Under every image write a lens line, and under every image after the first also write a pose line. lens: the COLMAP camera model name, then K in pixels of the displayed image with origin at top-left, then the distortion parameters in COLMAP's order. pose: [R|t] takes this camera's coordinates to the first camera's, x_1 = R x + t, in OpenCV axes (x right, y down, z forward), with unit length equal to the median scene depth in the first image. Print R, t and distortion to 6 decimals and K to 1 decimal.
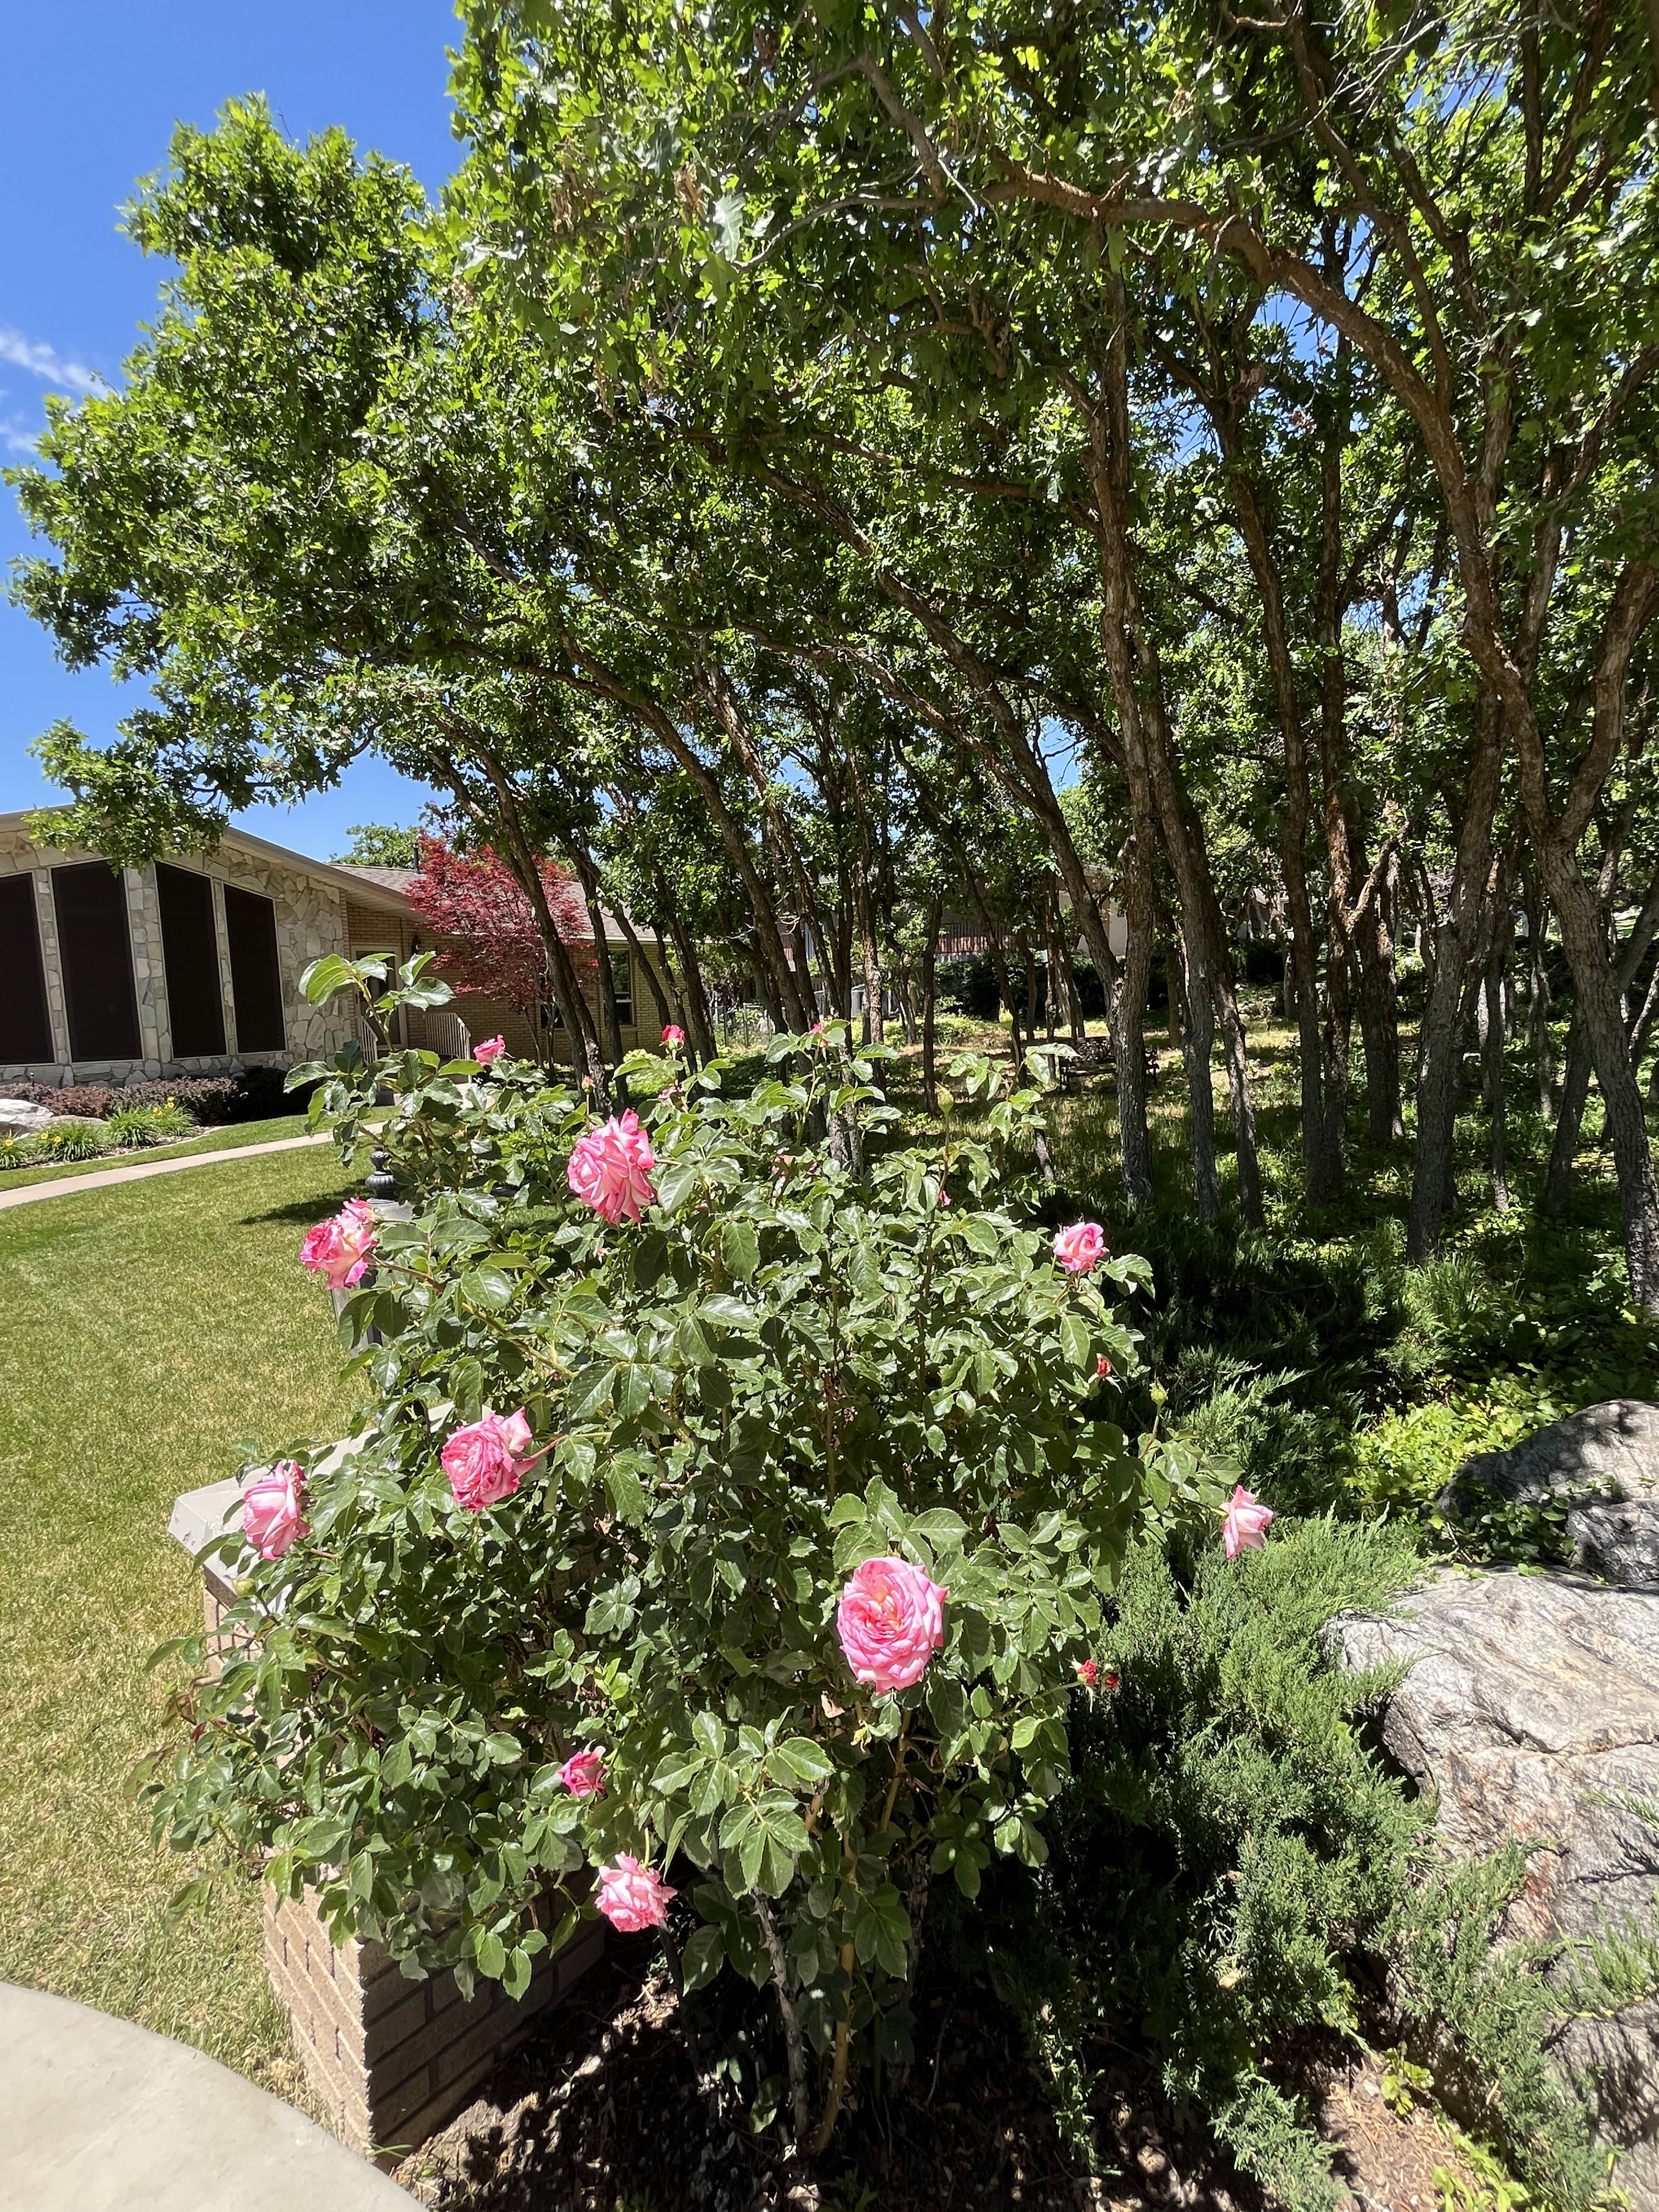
lens RADIAL K [[1031.2, 0, 829.5], [0, 1031.2, 1106.0], [0, 0, 1]] dist [0.006525, -0.000930]
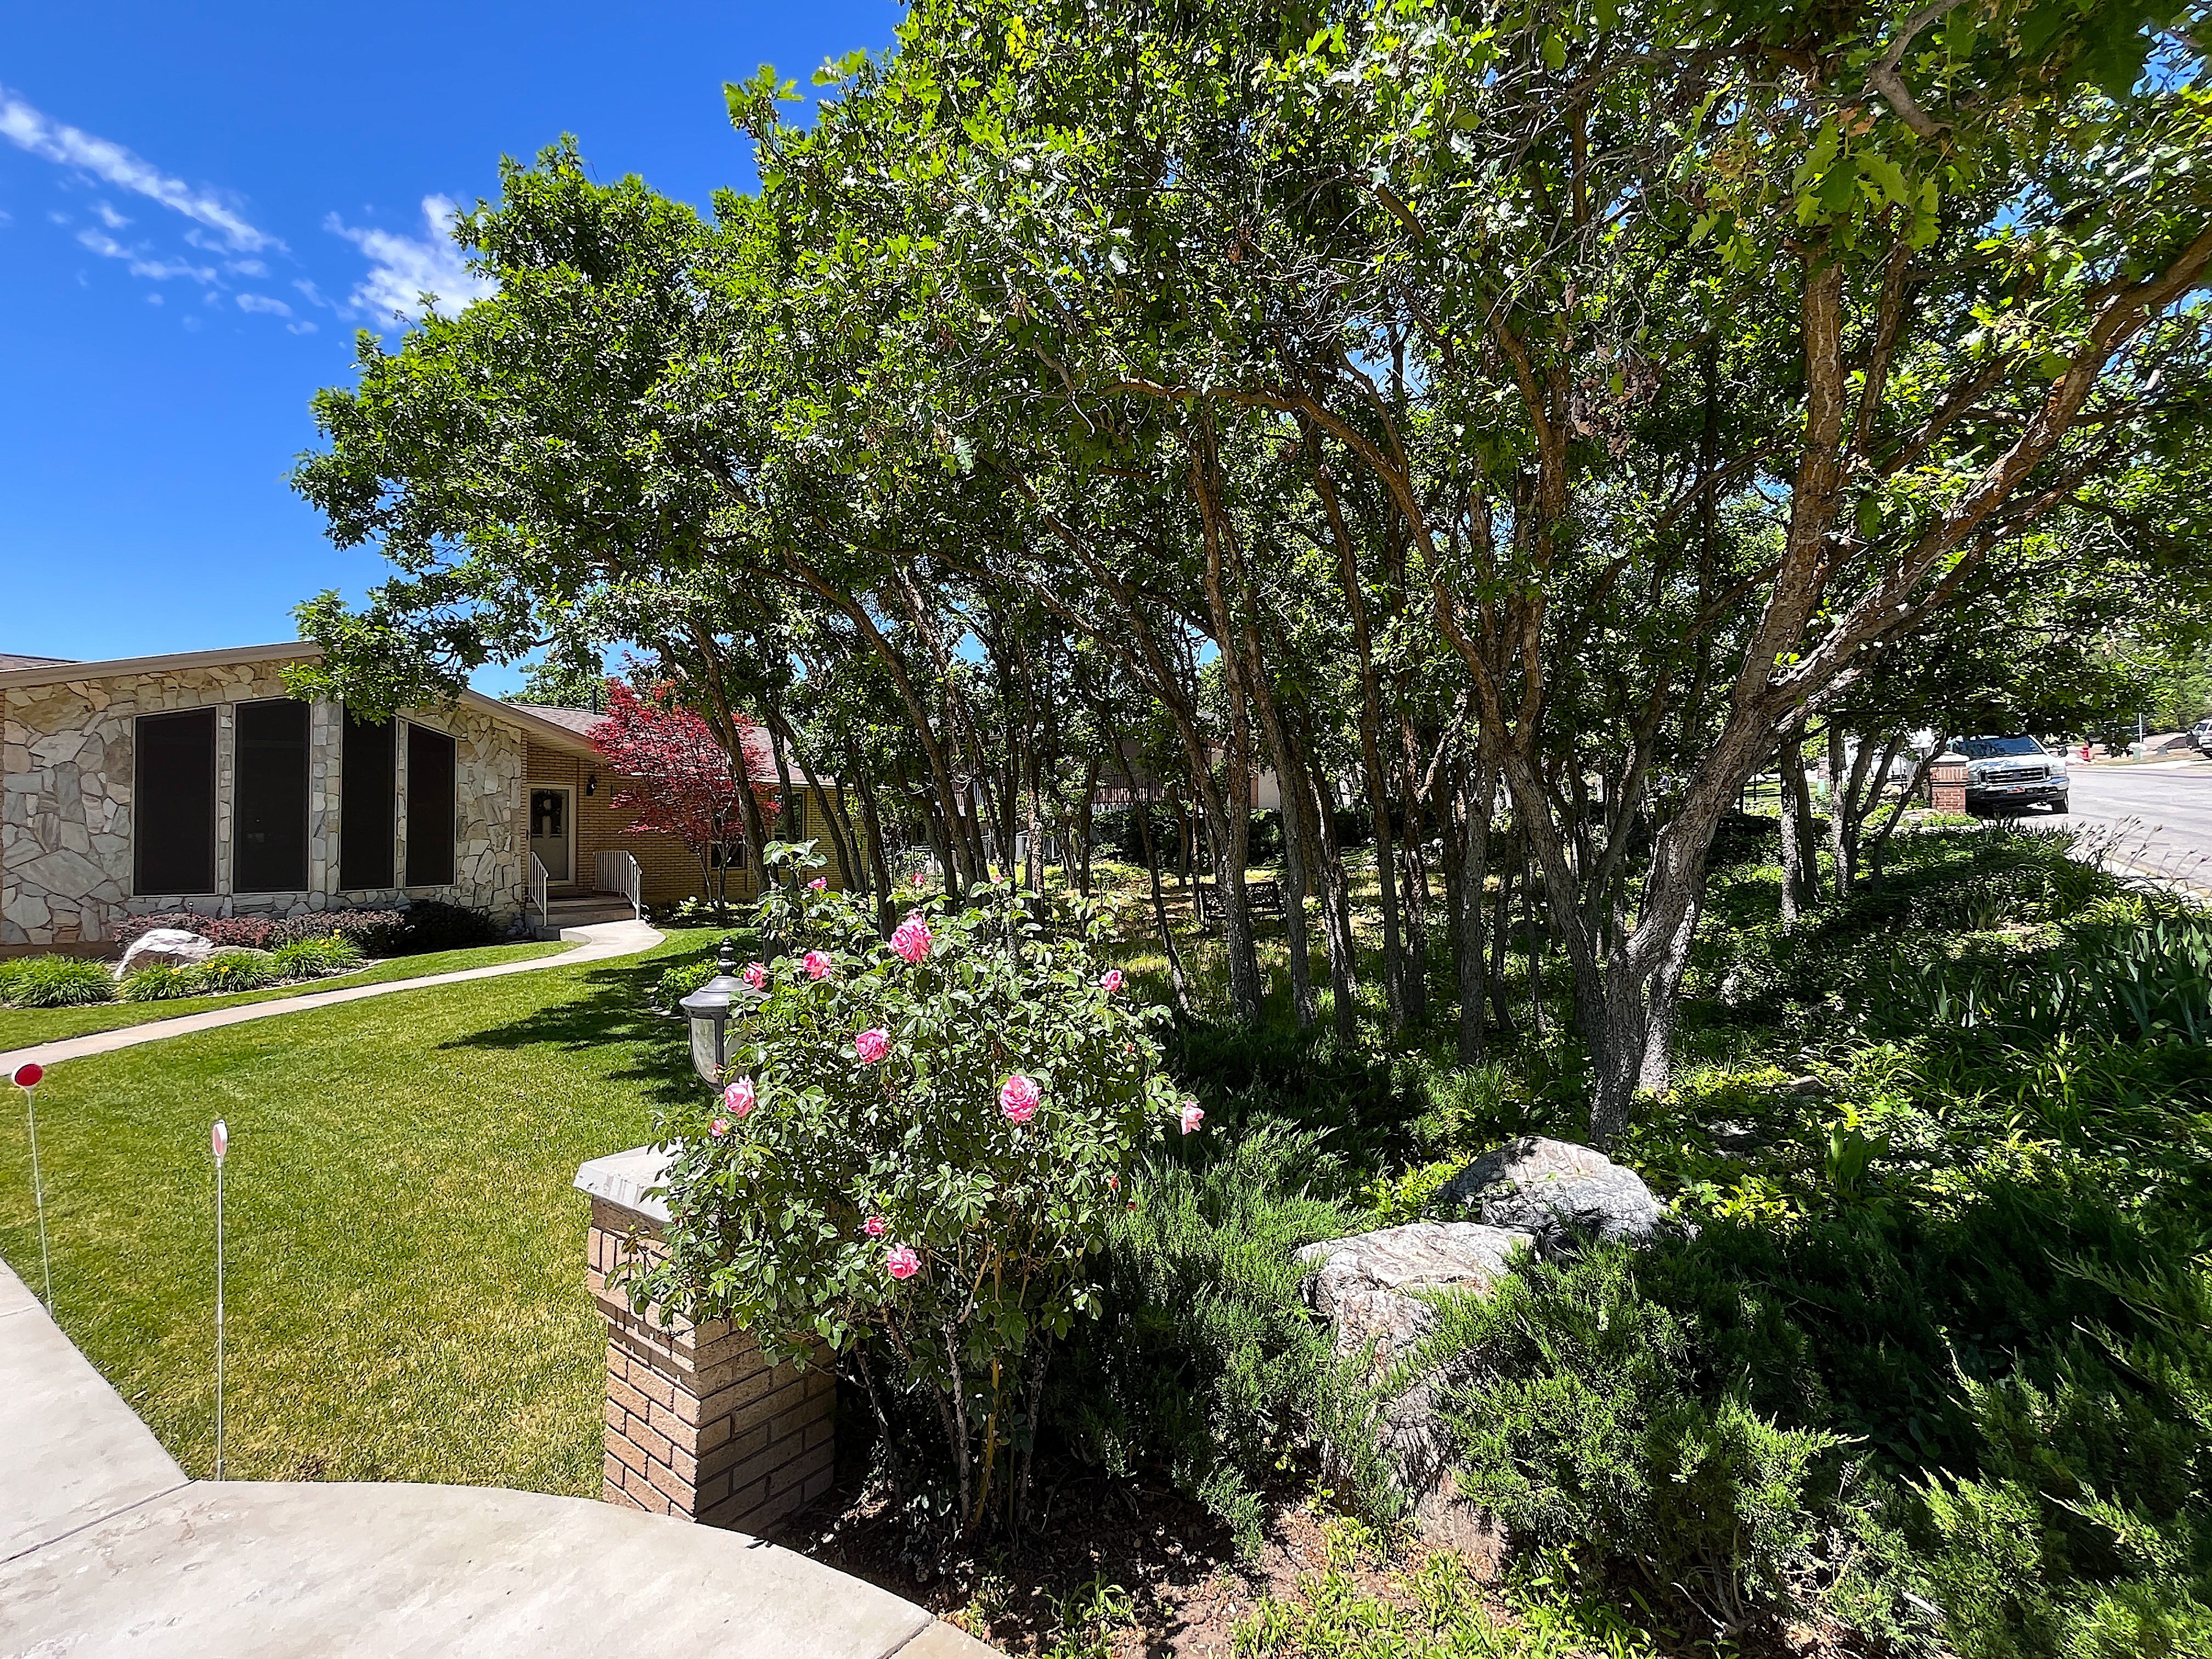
lens RADIAL K [[1031.2, 0, 1105.7], [0, 1031.2, 801.4], [0, 0, 1]] dist [0.006525, -0.000930]
pose [[0.994086, 0.024915, 0.105698, -0.000901], [-0.009558, 0.989622, -0.143374, 0.006795], [-0.108173, 0.141516, 0.984008, -0.112562]]
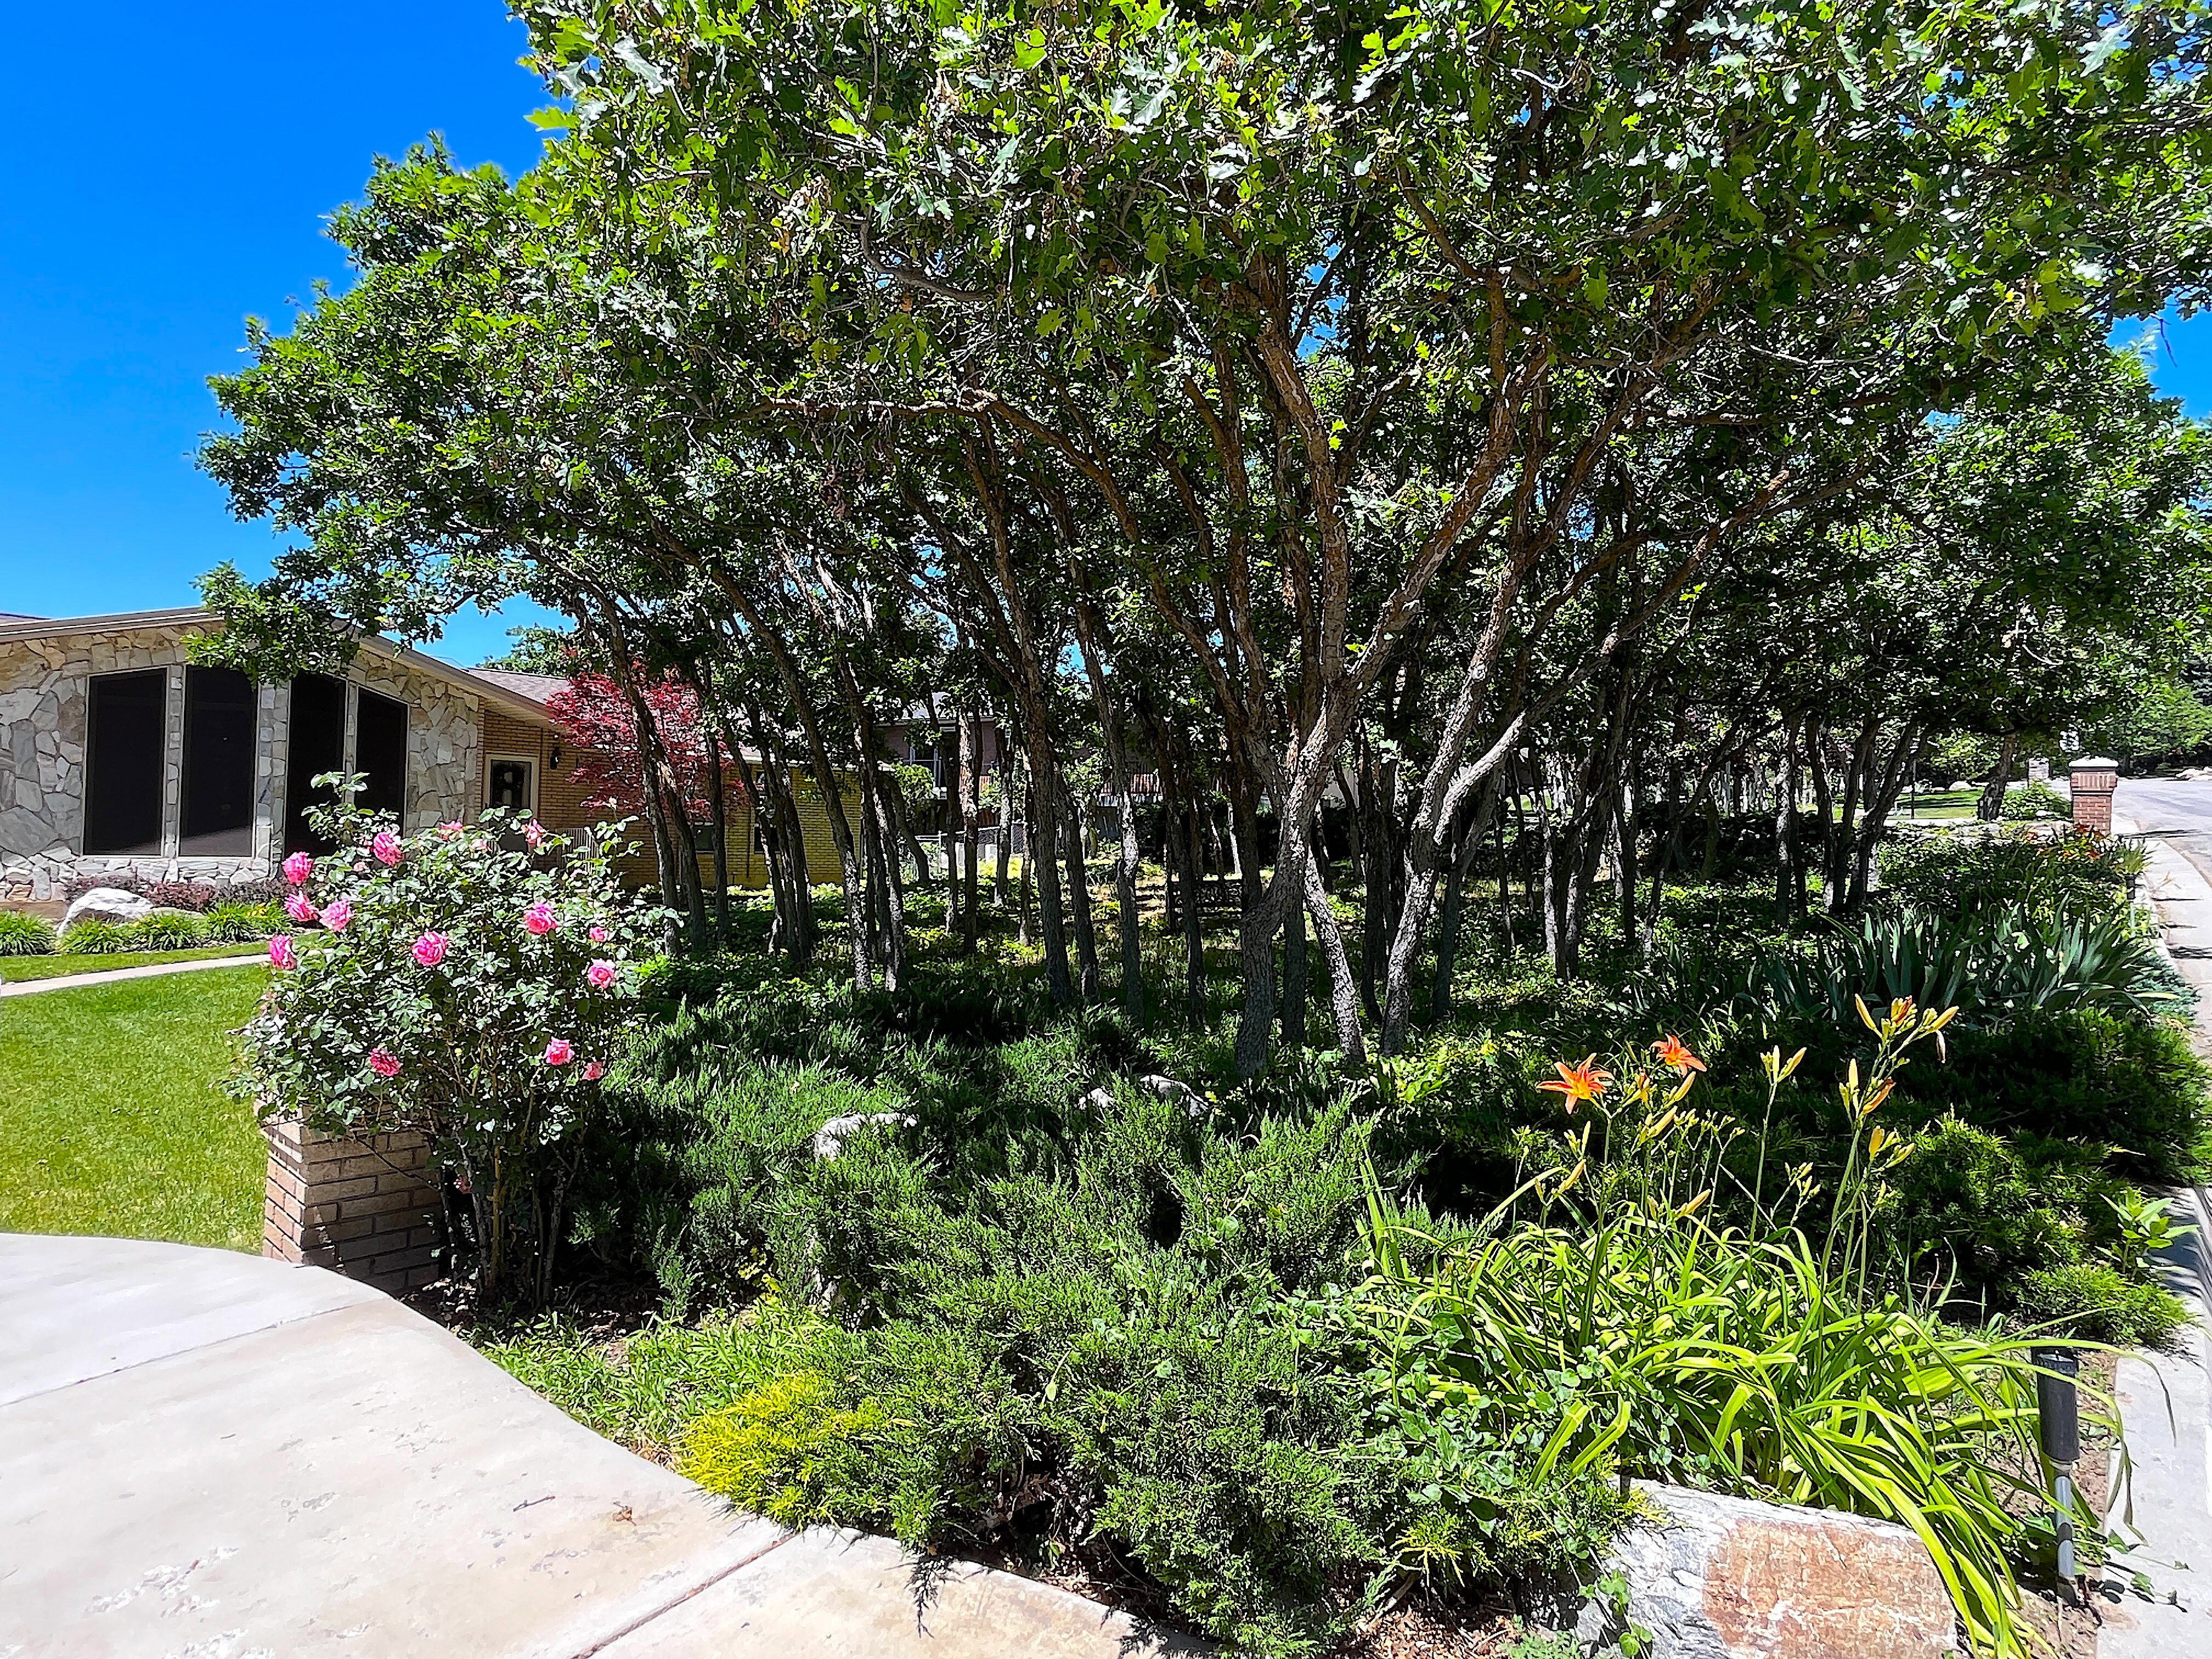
lens RADIAL K [[1229.8, 0, 1104.6], [0, 1229.8, 804.6], [0, 0, 1]] dist [0.015484, -0.000666]
pose [[0.998558, 0.051578, 0.014877, 0.165050], [-0.049134, 0.989808, -0.133665, 0.029428], [-0.021620, 0.132742, 0.990915, -0.251237]]
